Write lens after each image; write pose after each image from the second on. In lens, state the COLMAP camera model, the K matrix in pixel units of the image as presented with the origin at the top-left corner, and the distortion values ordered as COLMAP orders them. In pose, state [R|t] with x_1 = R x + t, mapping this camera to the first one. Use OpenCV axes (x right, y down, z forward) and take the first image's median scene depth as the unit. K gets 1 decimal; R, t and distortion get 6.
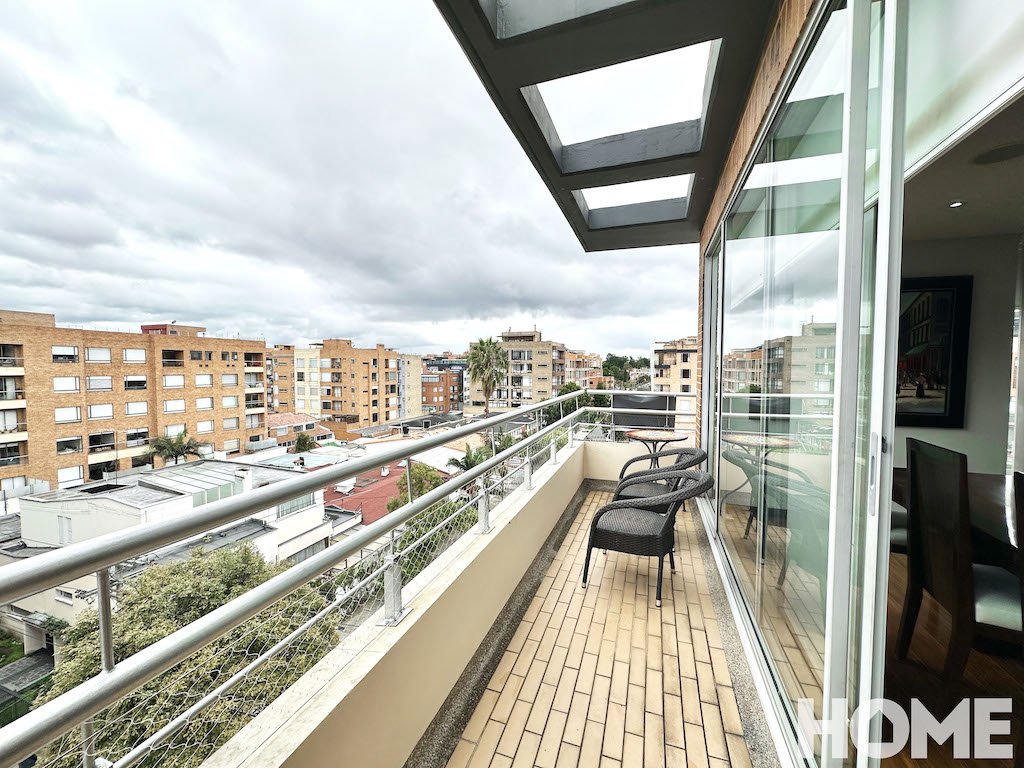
lens RADIAL K [[409.9, 0, 512.0], [0, 409.9, 384.0], [0, 0, 1]] dist [0.001725, 0.000043]
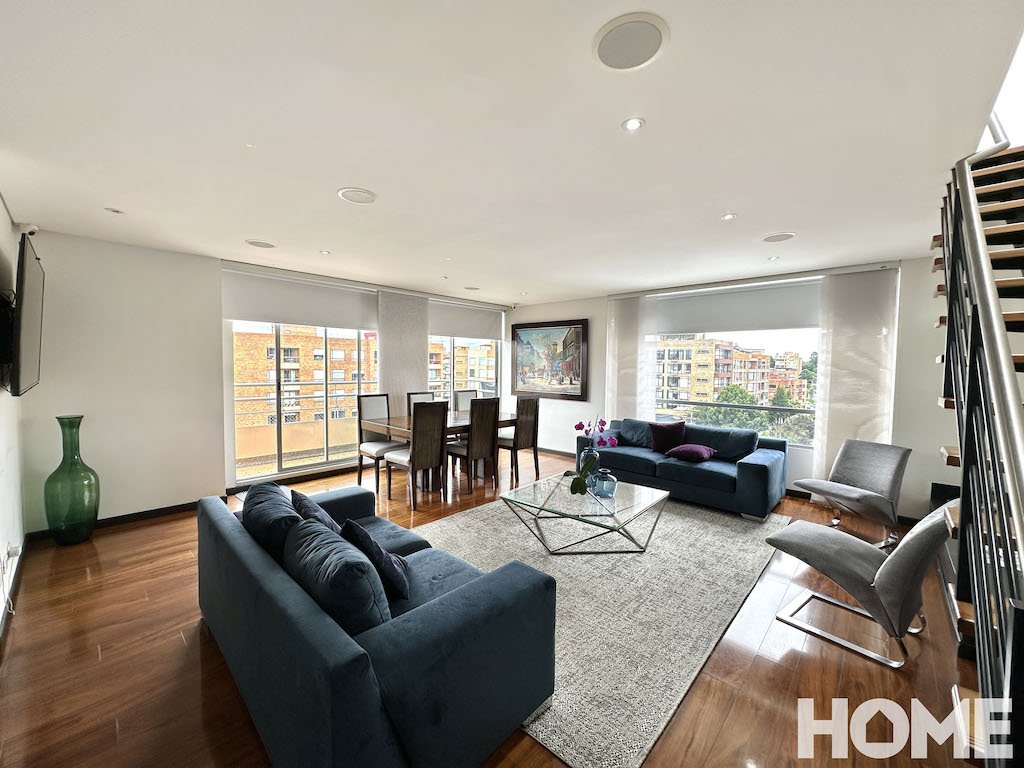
lens RADIAL K [[409.9, 0, 512.0], [0, 409.9, 384.0], [0, 0, 1]] dist [0.001725, 0.000043]
pose [[0.916356, 0.028516, -0.399347, 0.114636], [-0.027525, 0.999587, 0.008218, 0.001748], [0.399417, 0.003462, 0.916763, -0.061628]]
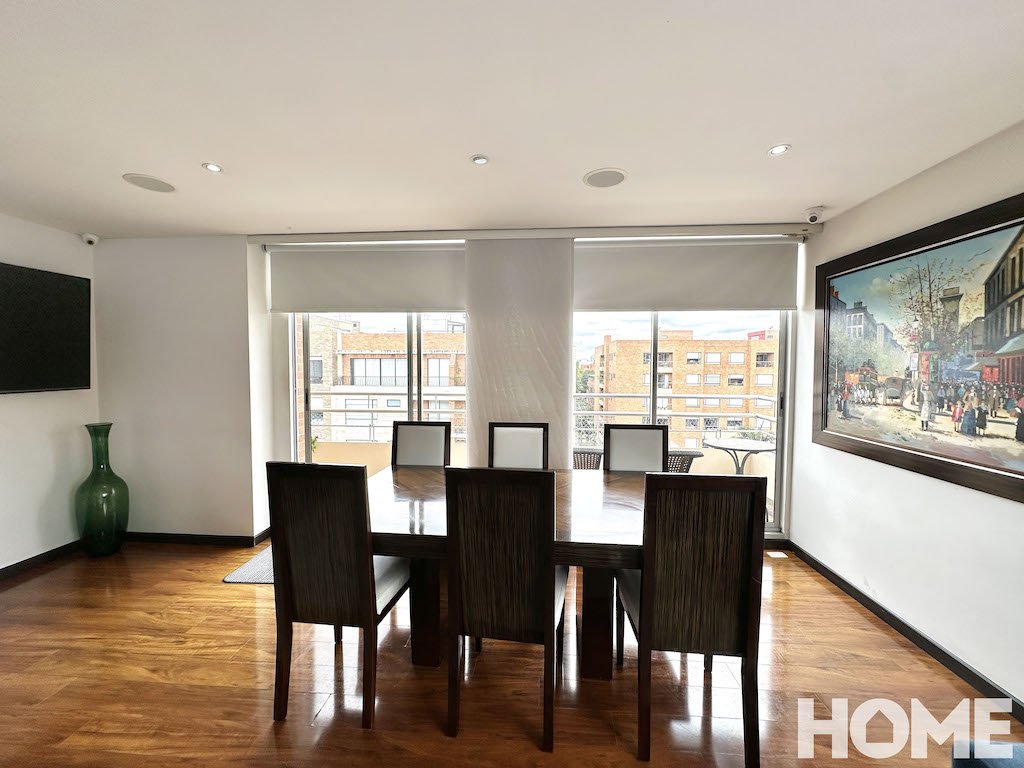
lens RADIAL K [[409.9, 0, 512.0], [0, 409.9, 384.0], [0, 0, 1]] dist [0.001725, 0.000043]
pose [[0.263670, 0.042895, -0.963659, 0.099970], [-0.043535, 0.998522, 0.032535, -0.001844], [0.963630, 0.033374, 0.265148, 0.022502]]
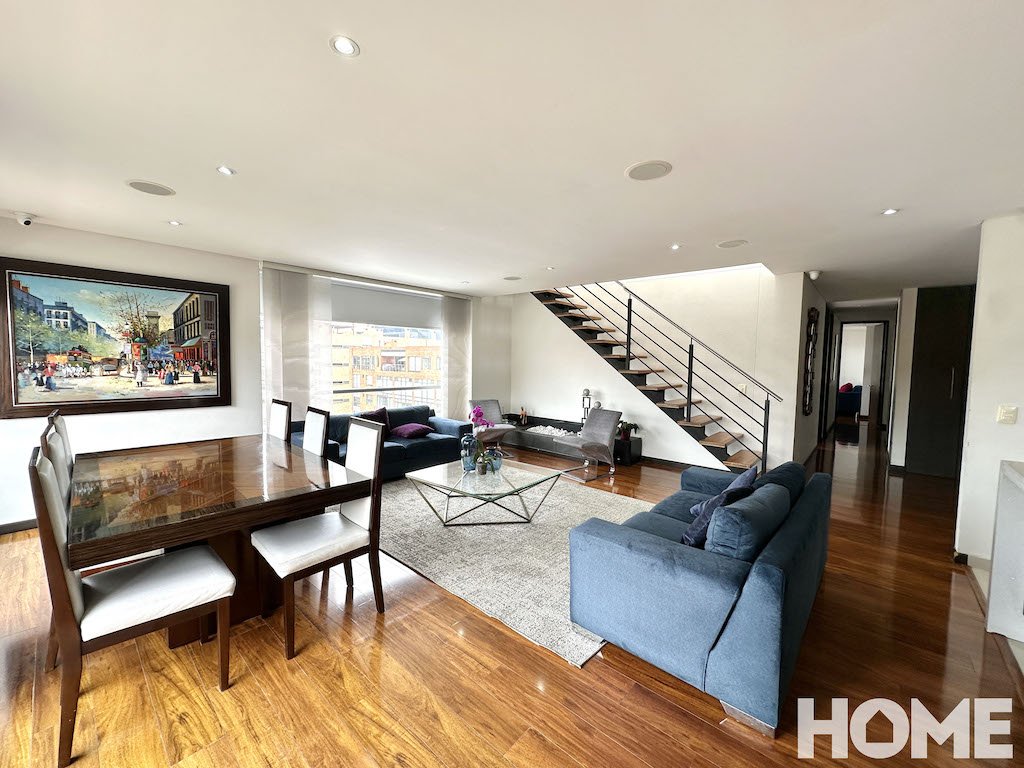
lens RADIAL K [[409.9, 0, 512.0], [0, 409.9, 384.0], [0, 0, 1]] dist [0.001725, 0.000043]
pose [[0.378406, -0.051459, 0.924208, 0.018821], [0.022645, 0.998669, 0.046334, 0.000129], [-0.925363, 0.003396, 0.379067, -0.022251]]
